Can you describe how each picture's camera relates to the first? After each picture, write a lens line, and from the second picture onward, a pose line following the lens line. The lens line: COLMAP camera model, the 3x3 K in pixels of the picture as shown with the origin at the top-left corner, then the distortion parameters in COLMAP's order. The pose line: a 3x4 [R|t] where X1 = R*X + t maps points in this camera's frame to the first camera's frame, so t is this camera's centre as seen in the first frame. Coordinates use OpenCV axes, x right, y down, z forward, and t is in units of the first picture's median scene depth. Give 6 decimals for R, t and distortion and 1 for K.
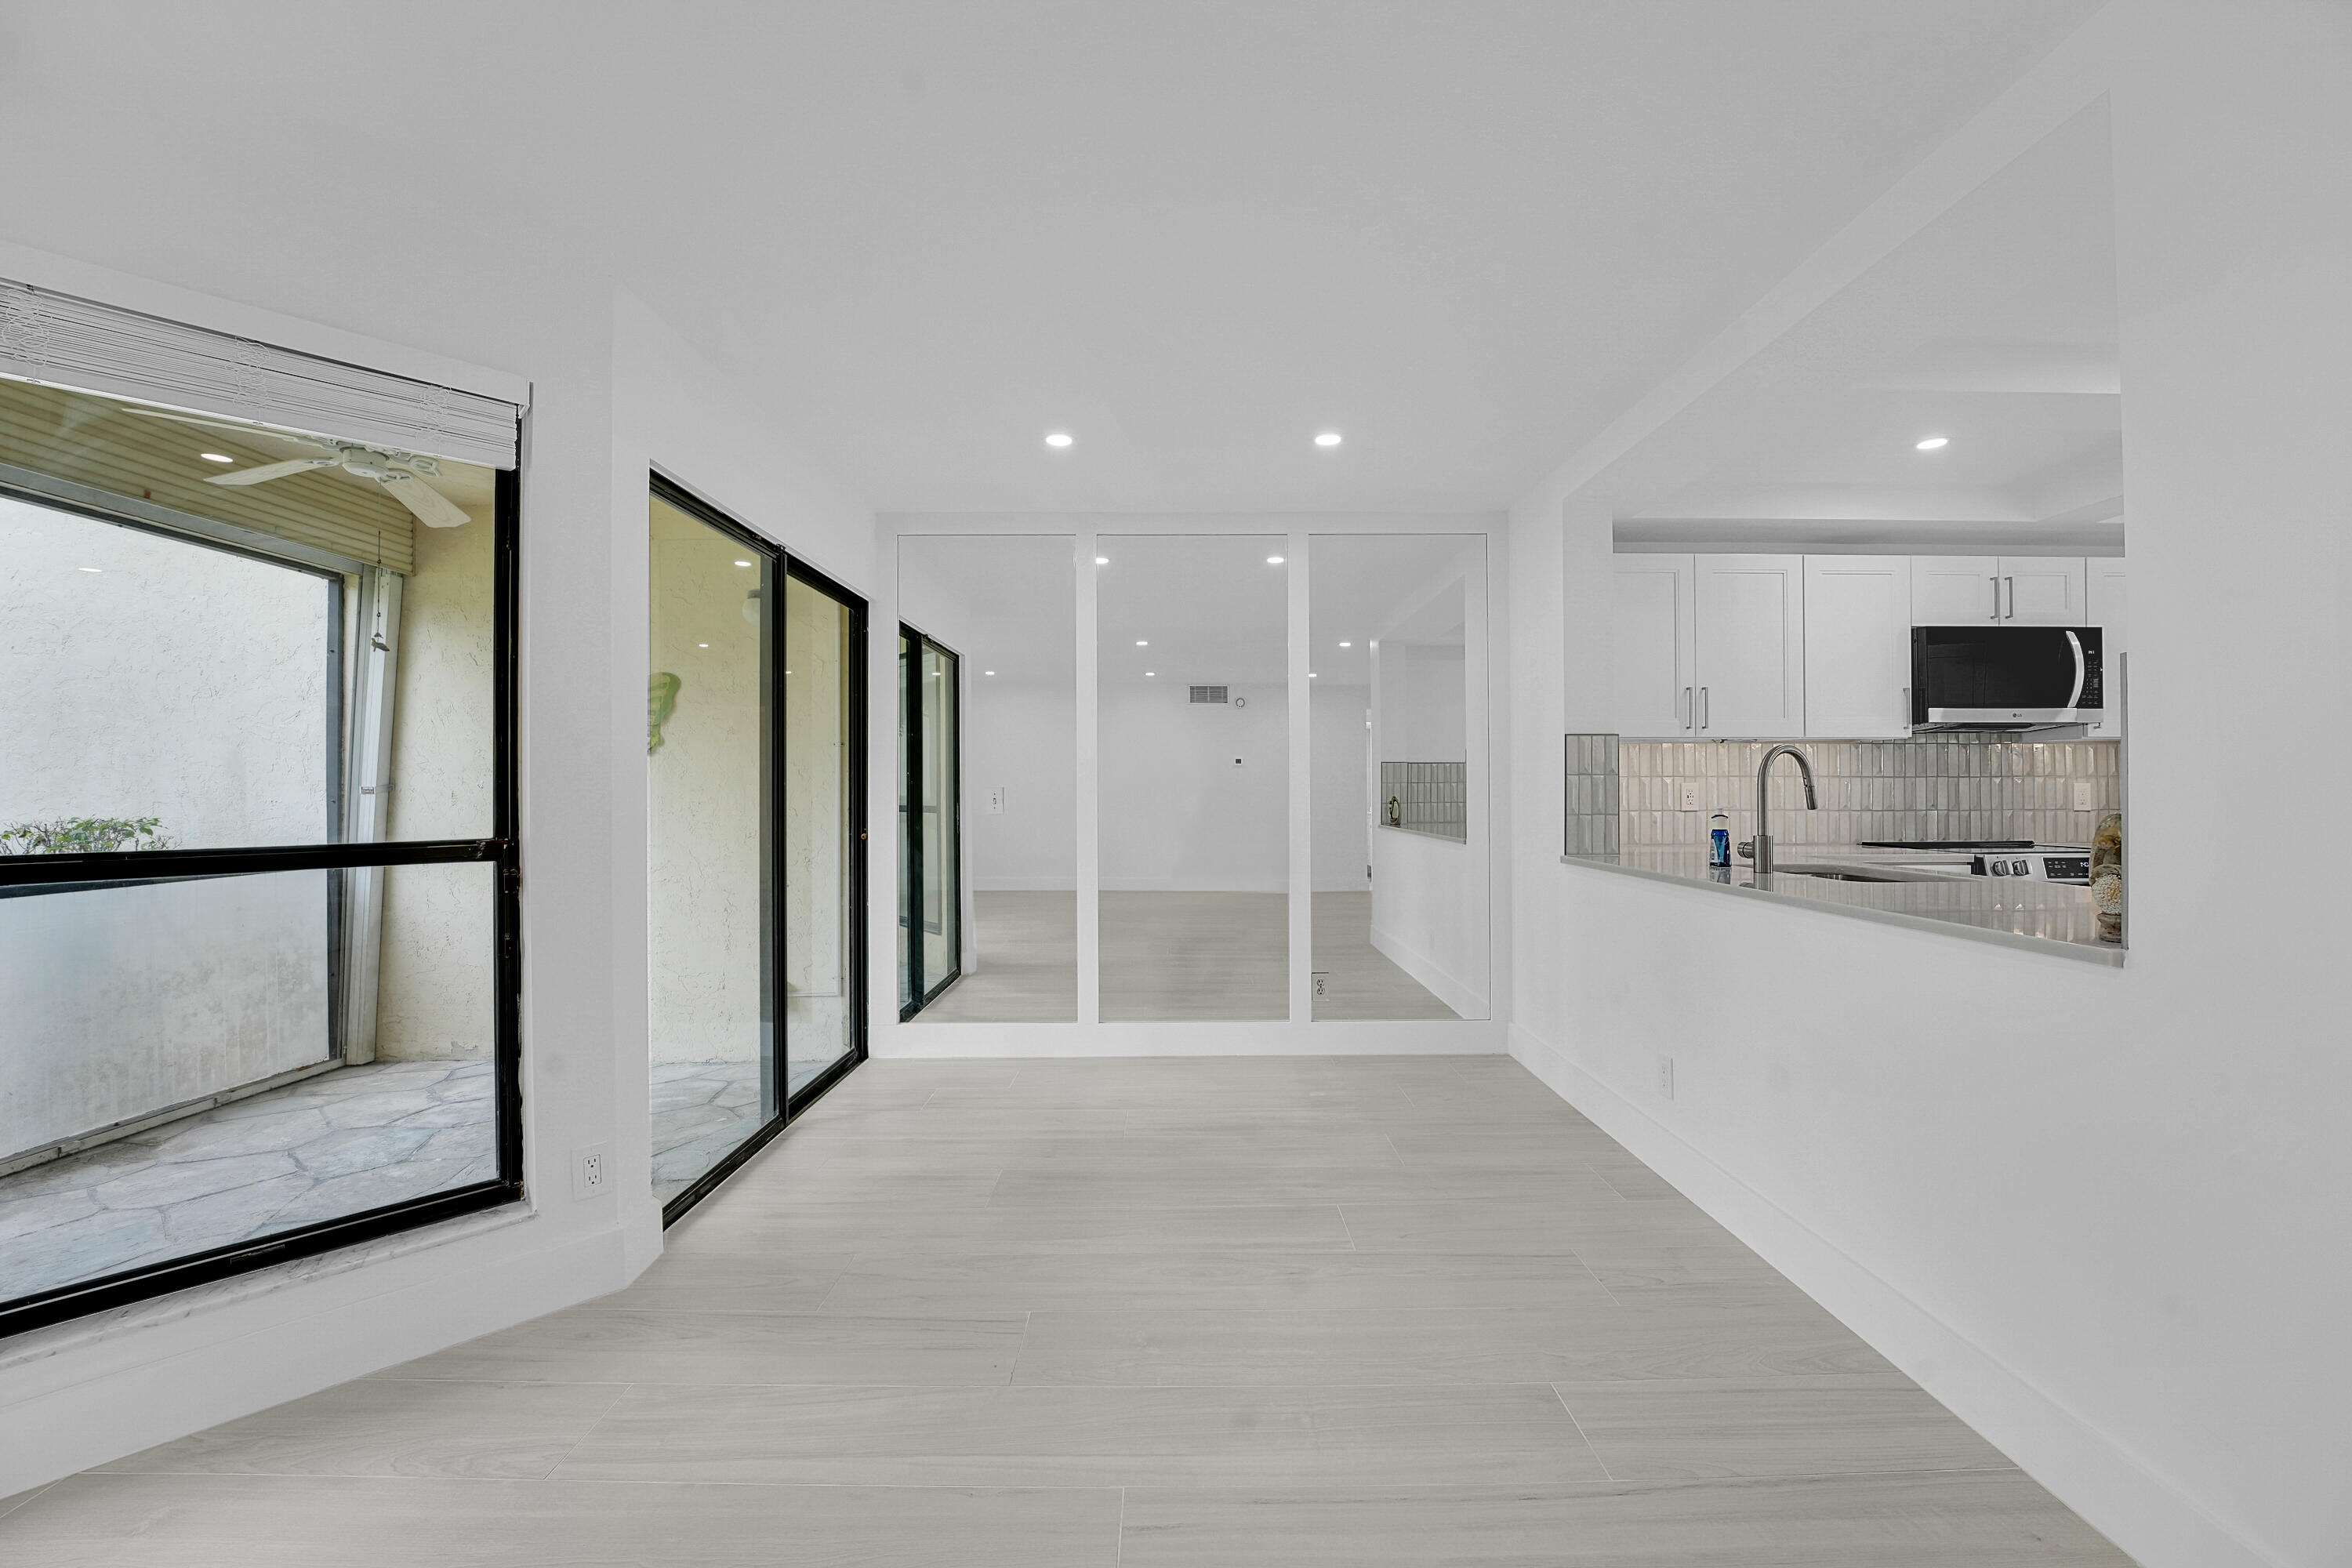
lens RADIAL K [[943.8, 0, 1178.1], [0, 943.8, 774.6], [0, 0, 1]] dist [-0.030557, 0.003495]
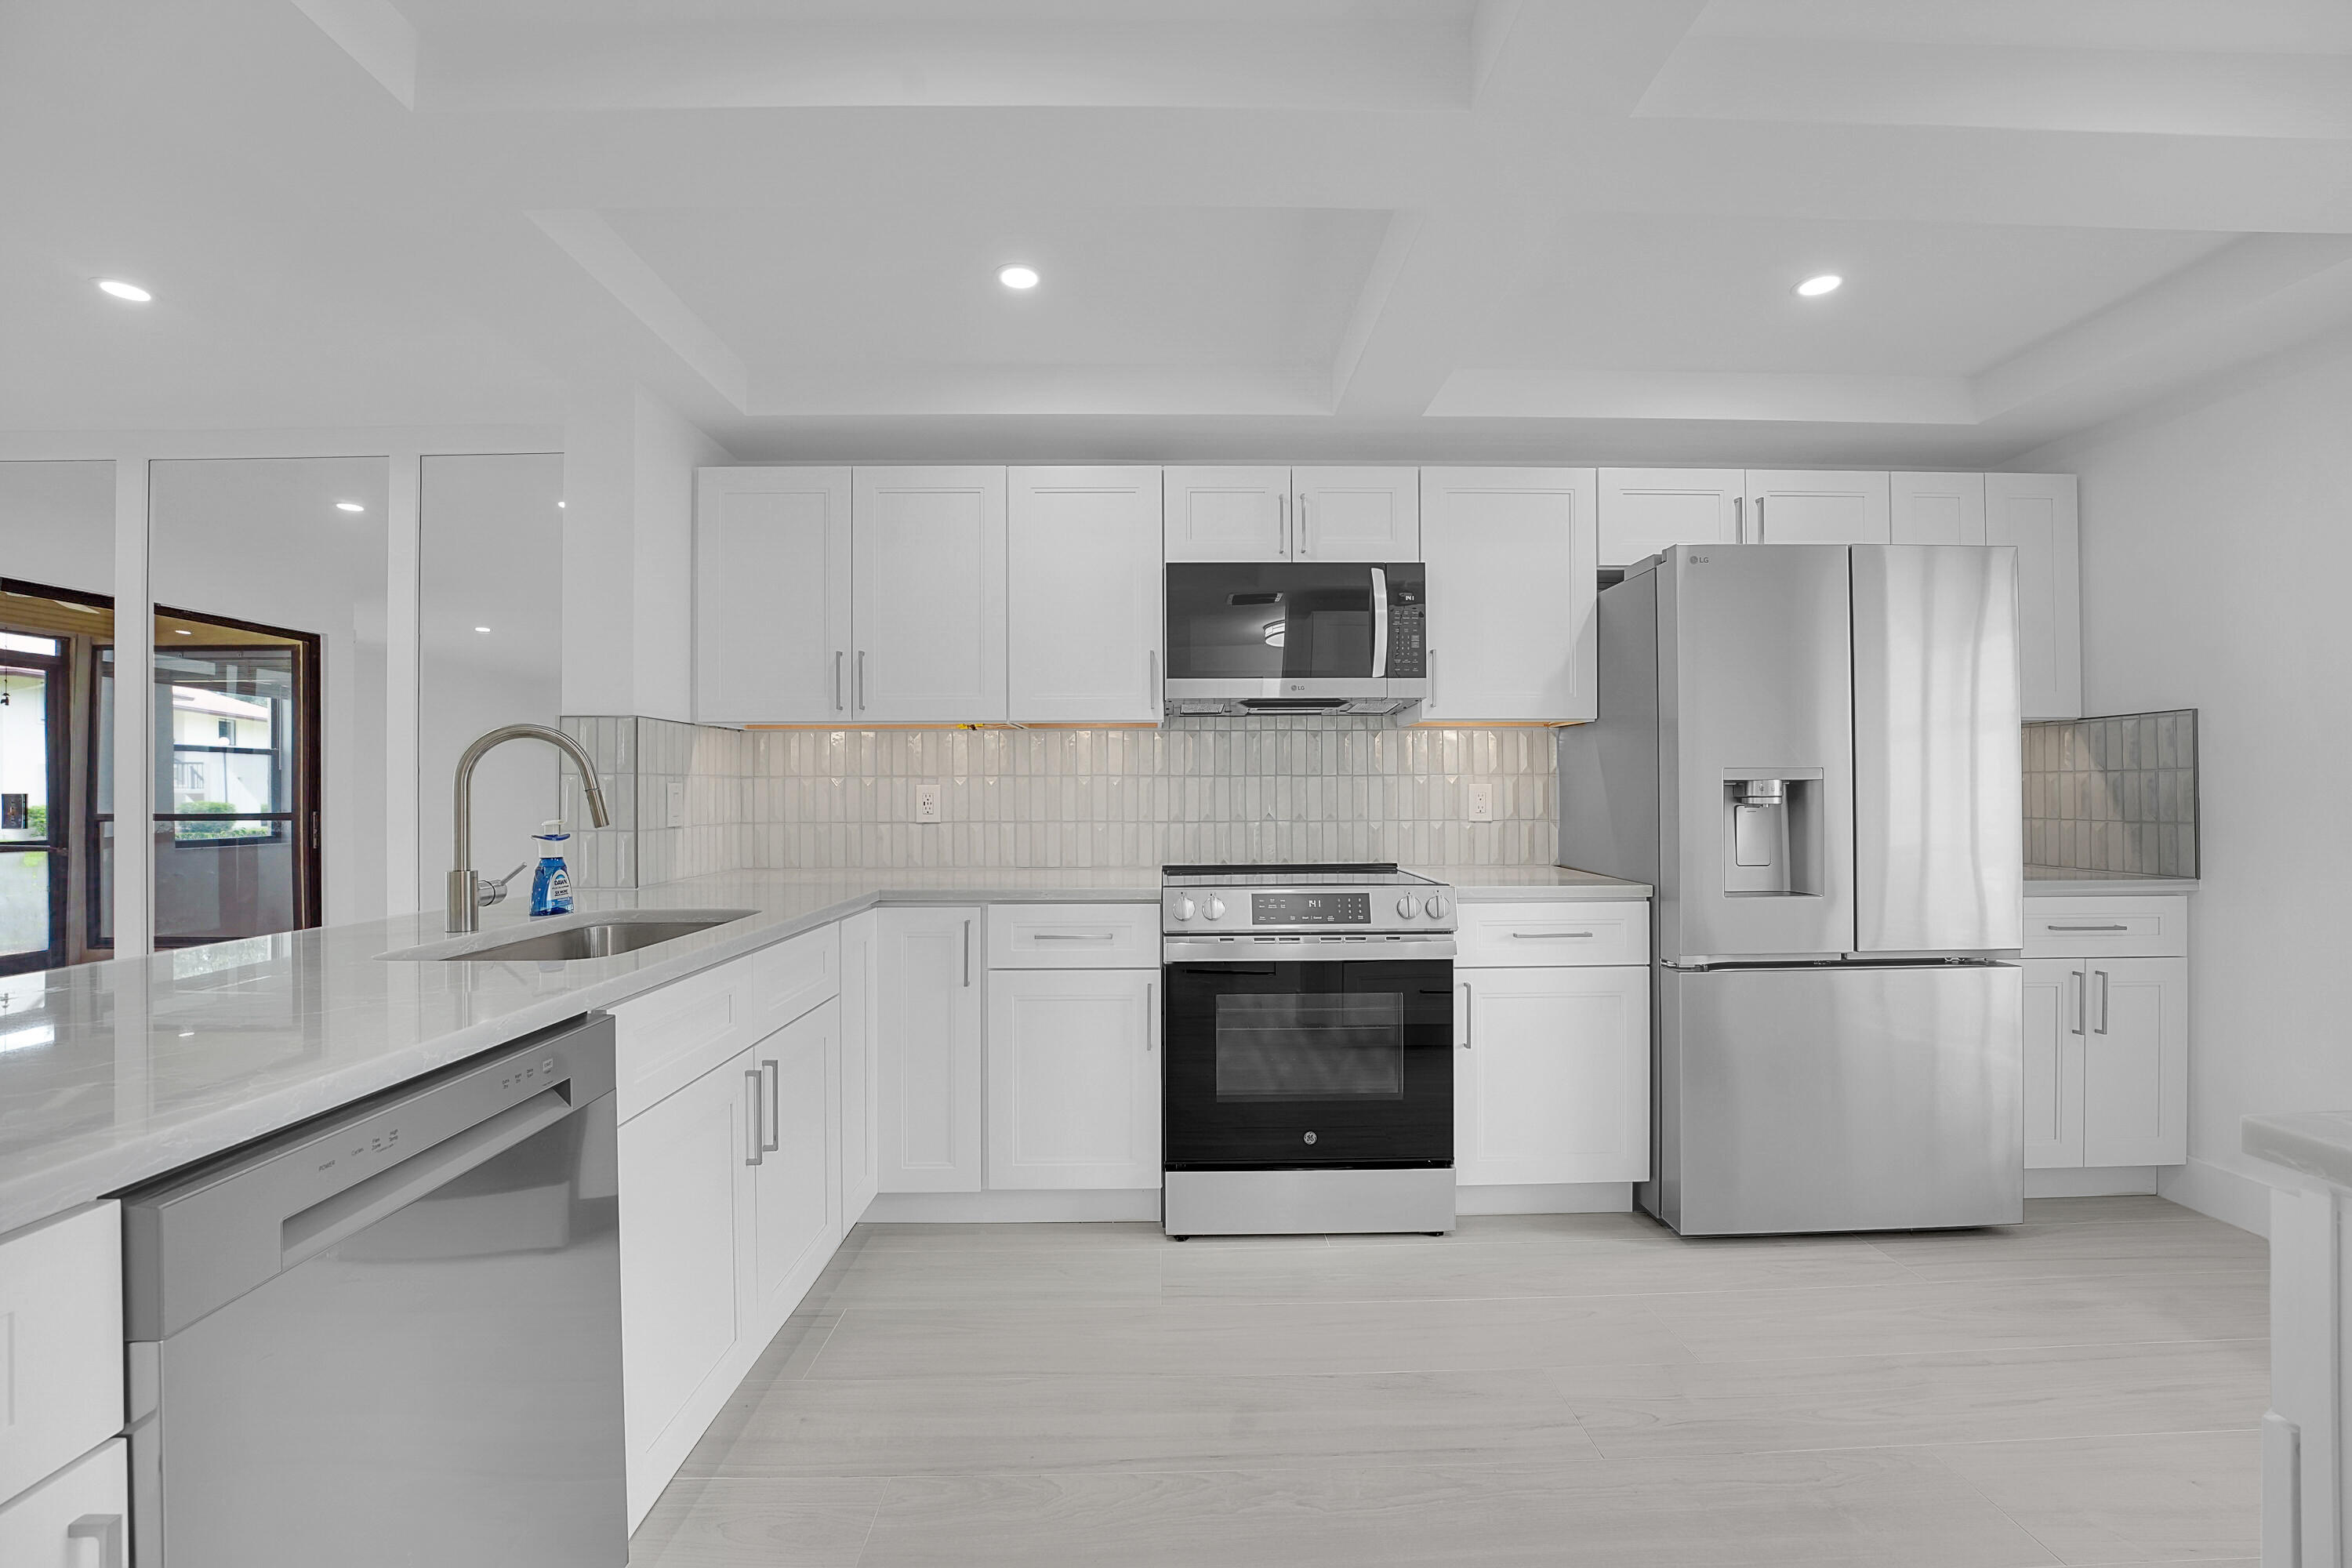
lens RADIAL K [[943.8, 0, 1189.0], [0, 943.8, 774.7], [0, 0, 1]] dist [-0.030557, 0.003495]
pose [[0.999918, -0.002199, 0.012646, 0.798532], [0.002220, 0.999996, -0.001677, 0.002949], [-0.012642, 0.001705, 0.999919, 0.272836]]
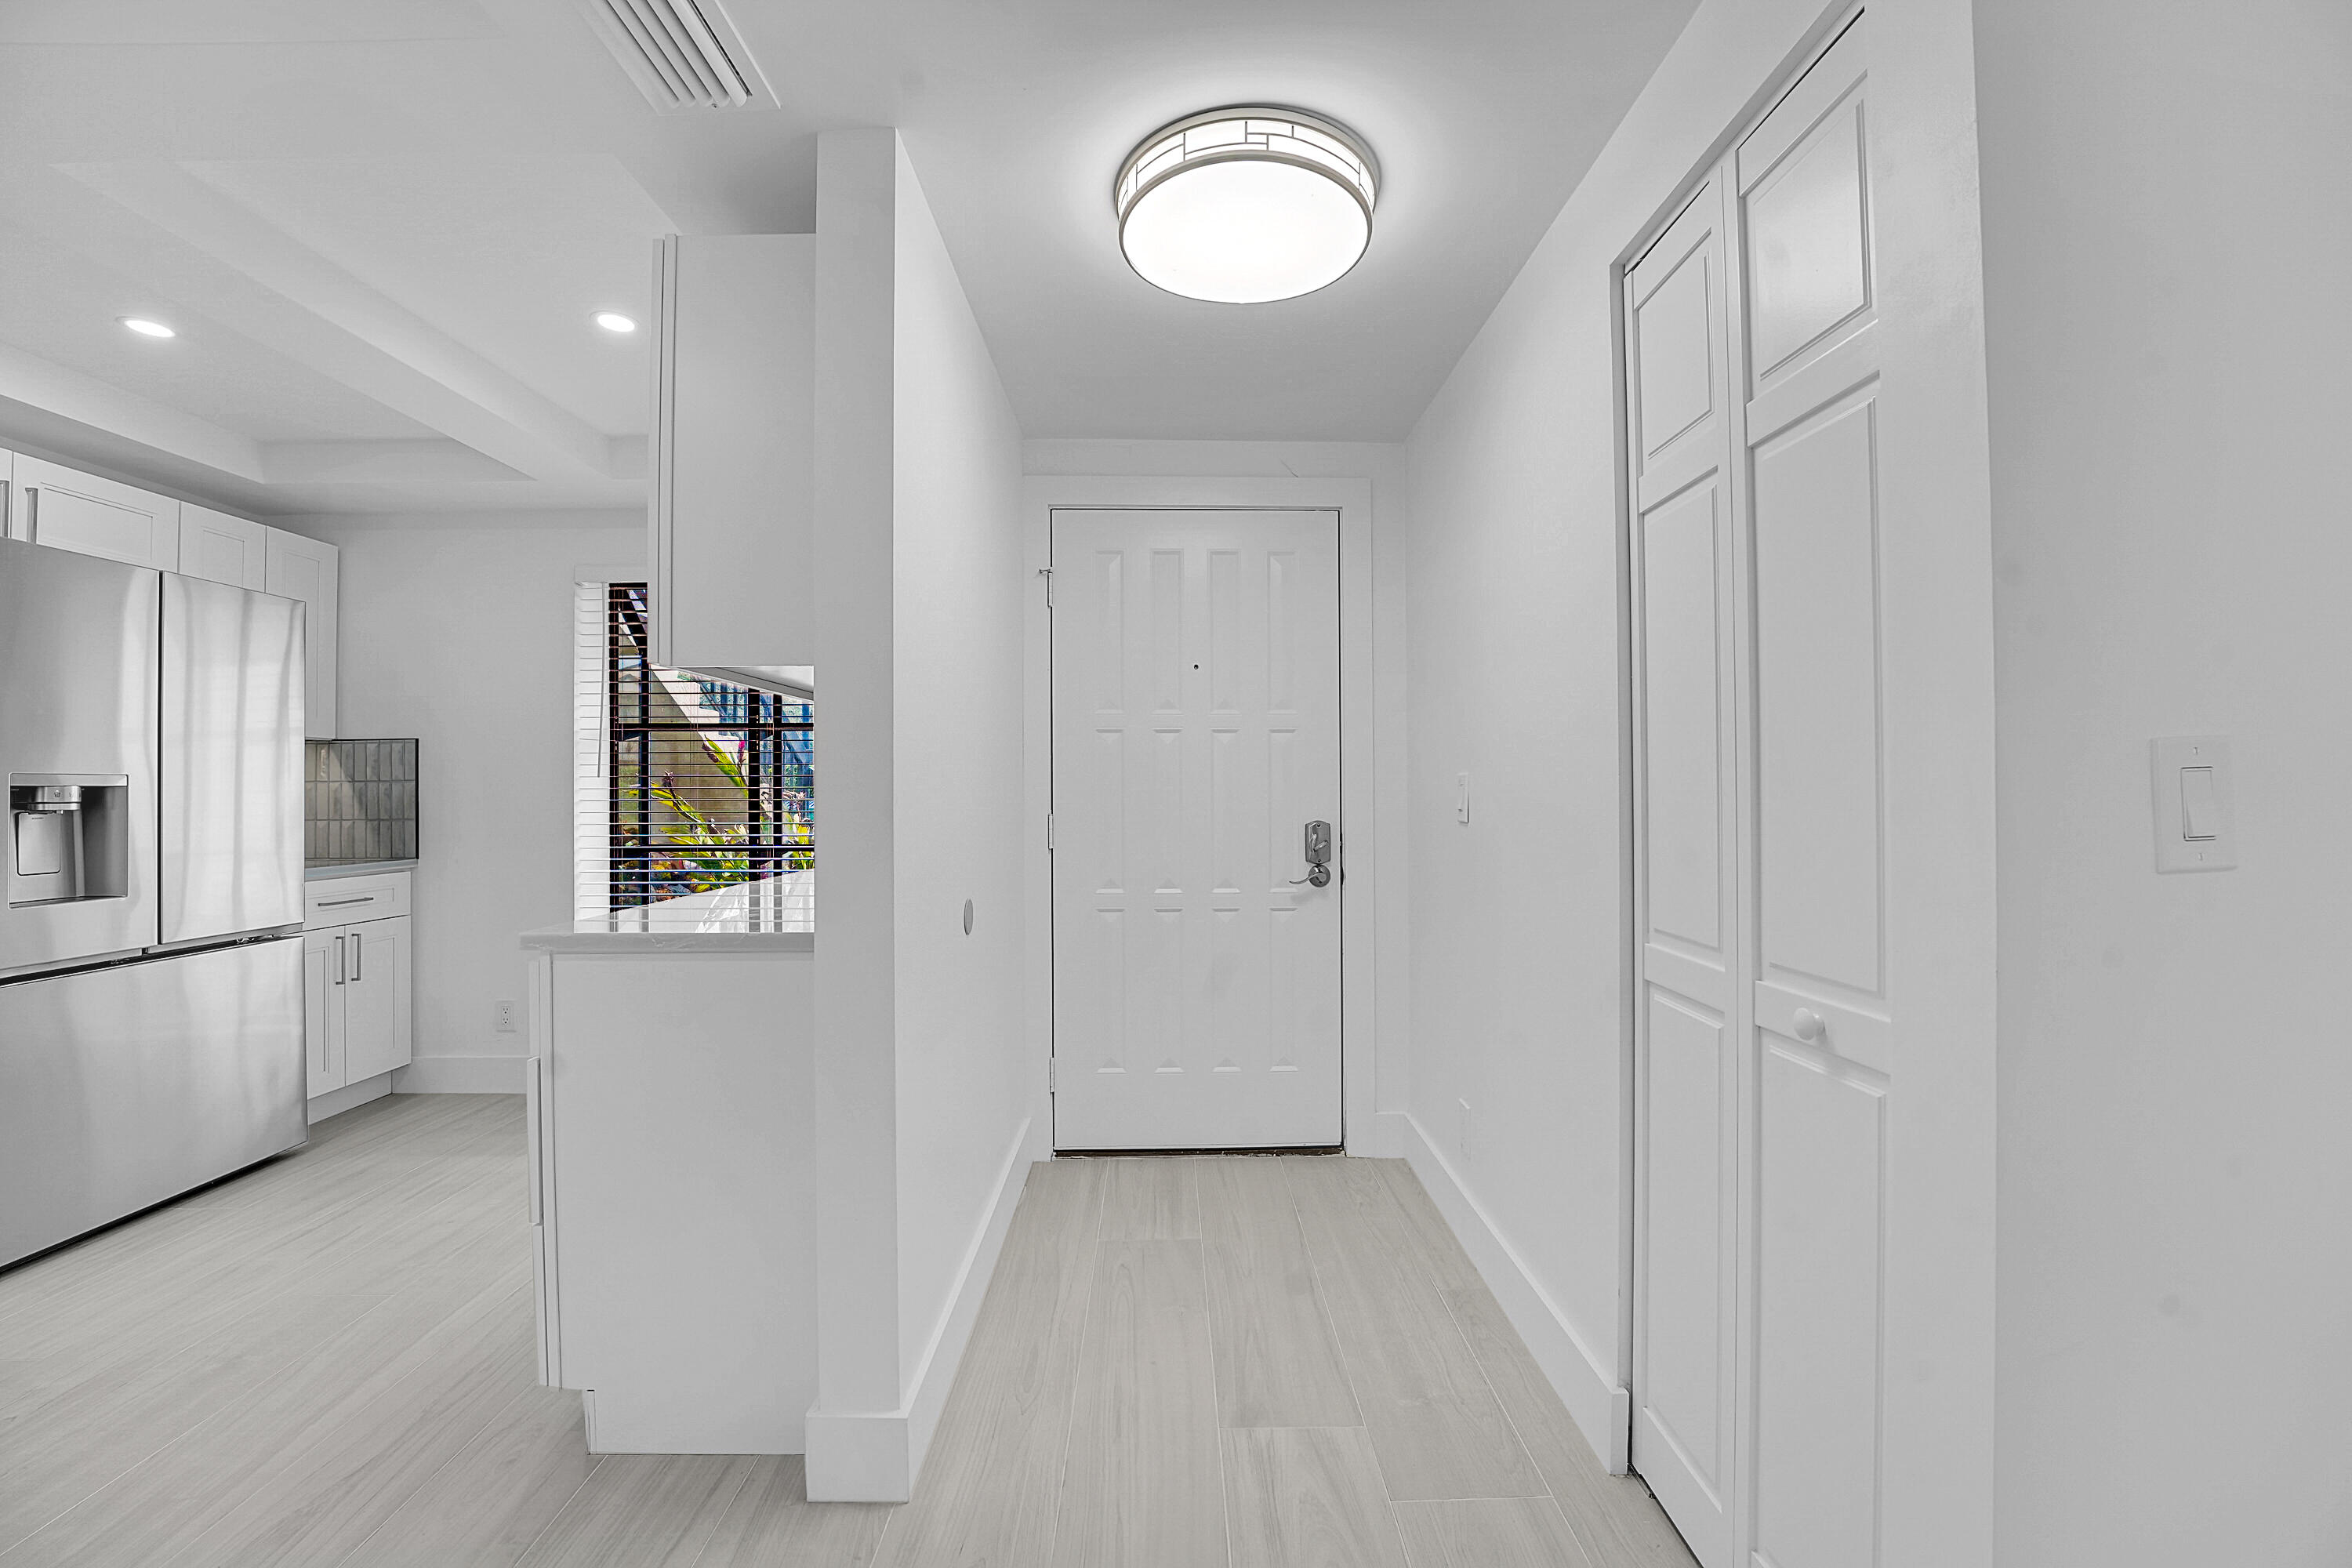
lens RADIAL K [[943.8, 0, 1195.9], [0, 943.8, 787.5], [0, 0, 1]] dist [-0.030557, 0.003495]
pose [[-0.018787, 0.003856, 0.999816, 0.575300], [-0.008073, 0.999959, -0.004008, 0.003384], [-0.999791, -0.008147, -0.018755, 0.146814]]
